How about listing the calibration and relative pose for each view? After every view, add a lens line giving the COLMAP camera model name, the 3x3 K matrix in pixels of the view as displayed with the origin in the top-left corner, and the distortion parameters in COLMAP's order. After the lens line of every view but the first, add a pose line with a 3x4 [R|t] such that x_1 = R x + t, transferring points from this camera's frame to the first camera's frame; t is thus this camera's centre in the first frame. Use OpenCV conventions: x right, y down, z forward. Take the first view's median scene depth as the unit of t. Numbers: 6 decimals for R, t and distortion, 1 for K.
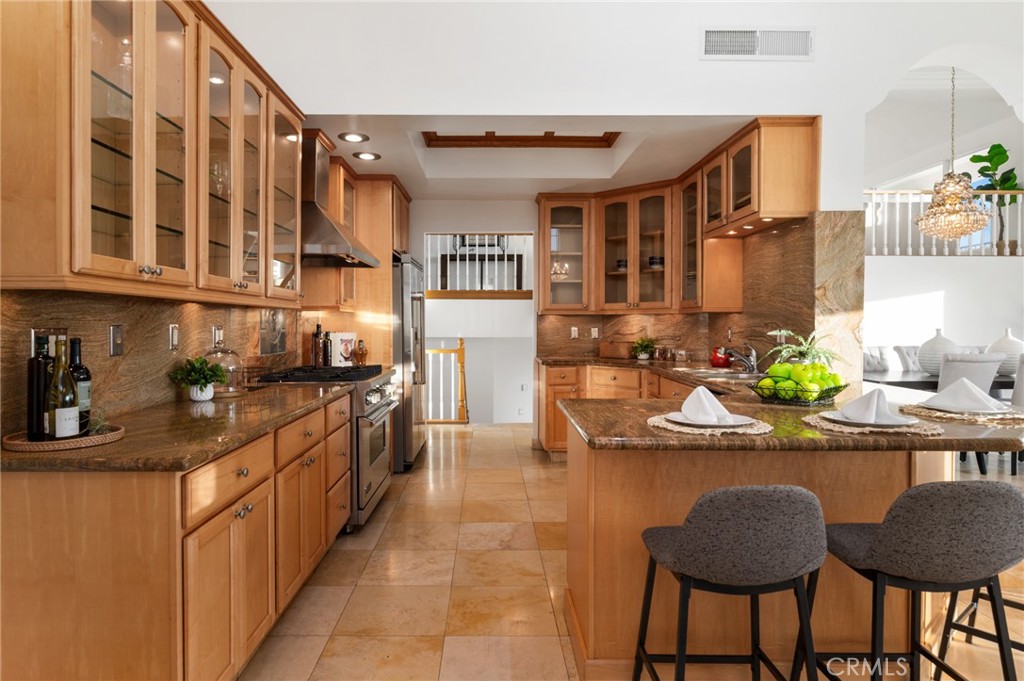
lens RADIAL K [[603.8, 0, 490.3], [0, 603.8, 328.6], [0, 0, 1]] dist [-0.001562, -0.000276]
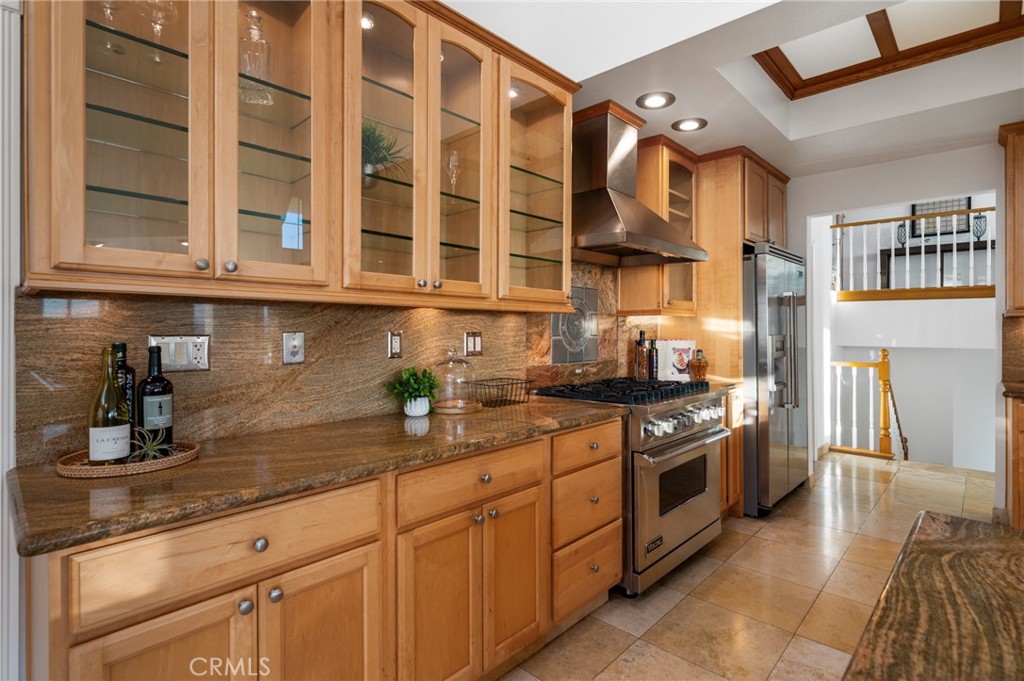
lens RADIAL K [[505.0, 0, 529.4], [0, 505.0, 327.7], [0, 0, 1]] dist [0.004004, -0.000236]
pose [[0.736332, -0.000398, -0.676621, 0.086567], [-0.007337, 0.999936, -0.008573, -0.003778], [0.676581, 0.011277, 0.736282, 0.310636]]
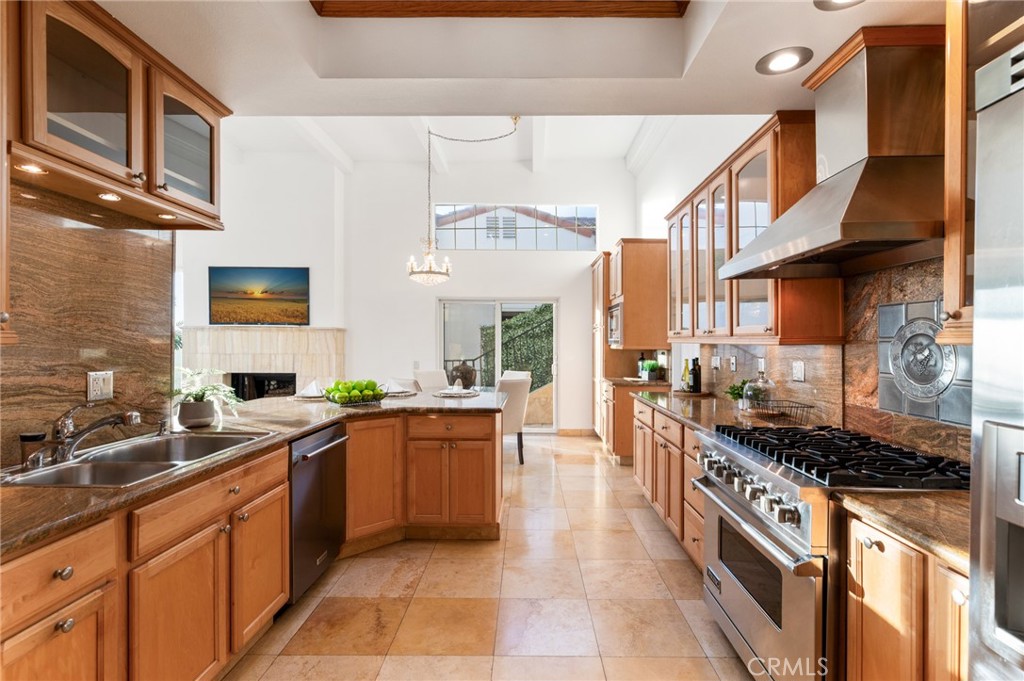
lens RADIAL K [[460.9, 0, 516.5], [0, 460.9, 344.7], [0, 0, 1]] dist [0.000499, 0.000294]
pose [[-0.999715, -0.002350, 0.023750, 0.026698], [-0.002096, 0.999940, 0.010716, -0.028032], [-0.023774, 0.010663, -0.999660, 1.177271]]
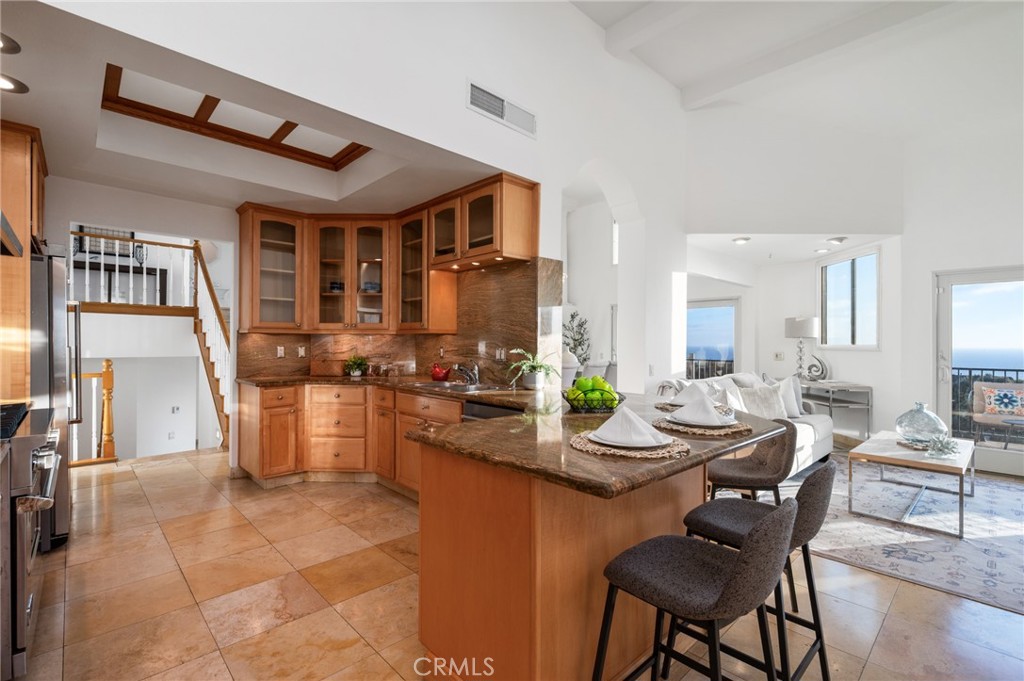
lens RADIAL K [[460.9, 0, 513.8], [0, 460.9, 342.9], [0, 0, 1]] dist [0.000499, 0.000294]
pose [[0.723616, 0.005589, 0.690180, -0.126389], [0.000394, 0.999964, -0.008510, -0.001348], [-0.690203, 0.006430, 0.723588, 0.233343]]
